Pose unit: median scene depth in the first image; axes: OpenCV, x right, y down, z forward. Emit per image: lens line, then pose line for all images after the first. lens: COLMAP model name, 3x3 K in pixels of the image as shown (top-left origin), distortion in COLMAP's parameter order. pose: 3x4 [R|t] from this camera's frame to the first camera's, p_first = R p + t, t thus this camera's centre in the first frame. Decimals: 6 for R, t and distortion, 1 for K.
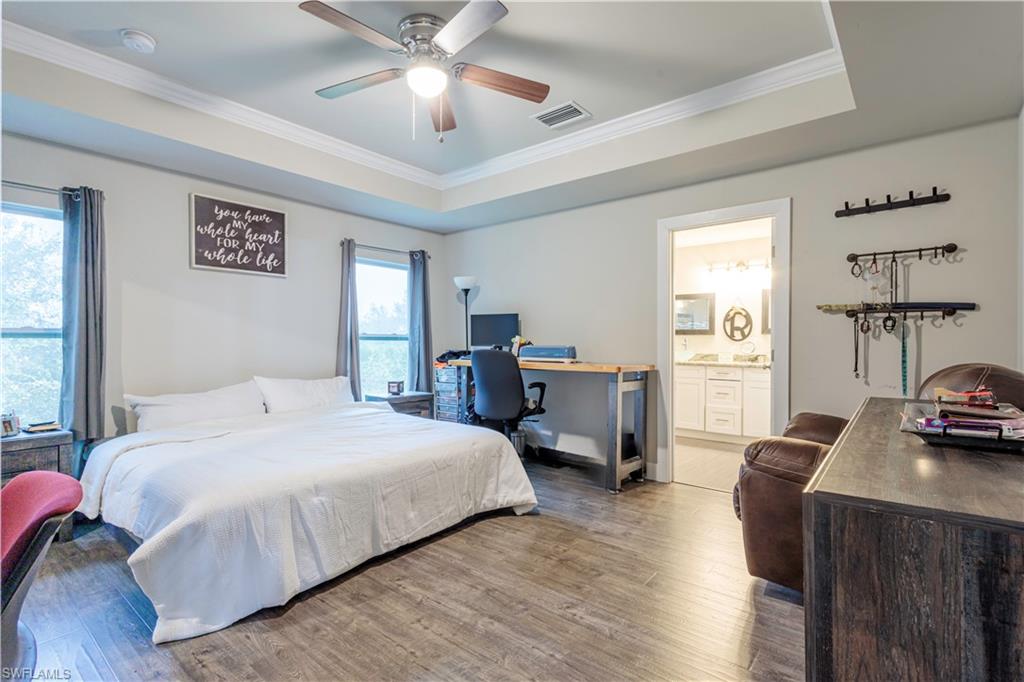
lens RADIAL K [[474.3, 0, 512.8], [0, 474.3, 337.9], [0, 0, 1]] dist [0.001493, -0.000045]
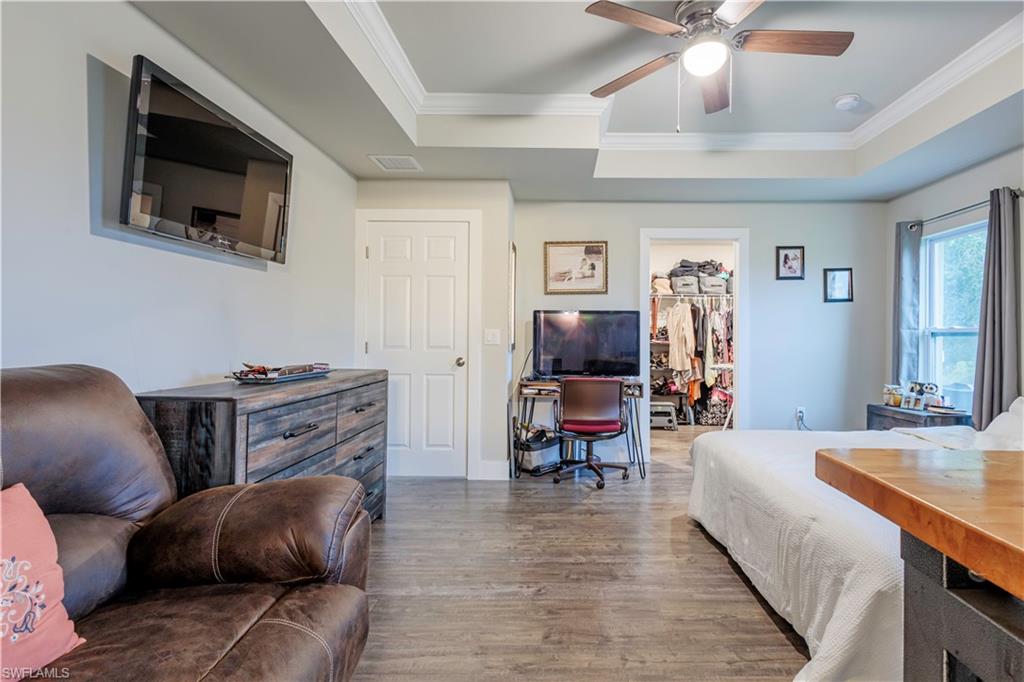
lens RADIAL K [[474.3, 0, 512.8], [0, 474.3, 337.9], [0, 0, 1]] dist [0.001493, -0.000045]
pose [[-0.820519, -0.006266, -0.571585, 0.749984], [-0.002915, 0.999973, -0.006778, 0.028238], [0.571611, -0.003895, -0.820515, 1.802583]]
